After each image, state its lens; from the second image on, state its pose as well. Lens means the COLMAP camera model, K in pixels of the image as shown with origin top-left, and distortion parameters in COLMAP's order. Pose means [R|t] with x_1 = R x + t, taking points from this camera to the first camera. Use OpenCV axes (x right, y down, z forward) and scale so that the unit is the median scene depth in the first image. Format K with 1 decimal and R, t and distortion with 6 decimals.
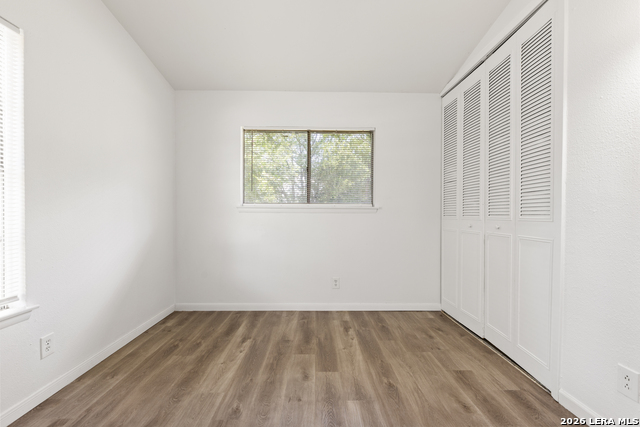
lens RADIAL K [[277.4, 0, 324.1], [0, 277.4, 216.1], [0, 0, 1]] dist [0.003009, -0.000316]
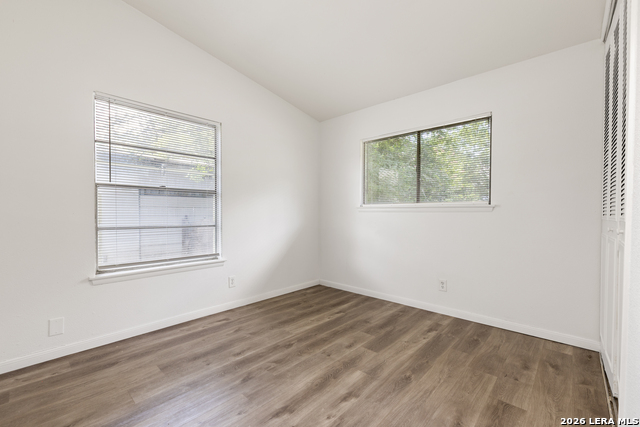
lens RADIAL K [[277.4, 0, 317.1], [0, 277.4, 214.2], [0, 0, 1]] dist [0.003009, -0.000316]
pose [[0.721914, 0.000444, -0.691982, 0.515905], [-0.003185, 0.999991, -0.002681, 0.000793], [0.691975, 0.004139, 0.721910, 0.011761]]
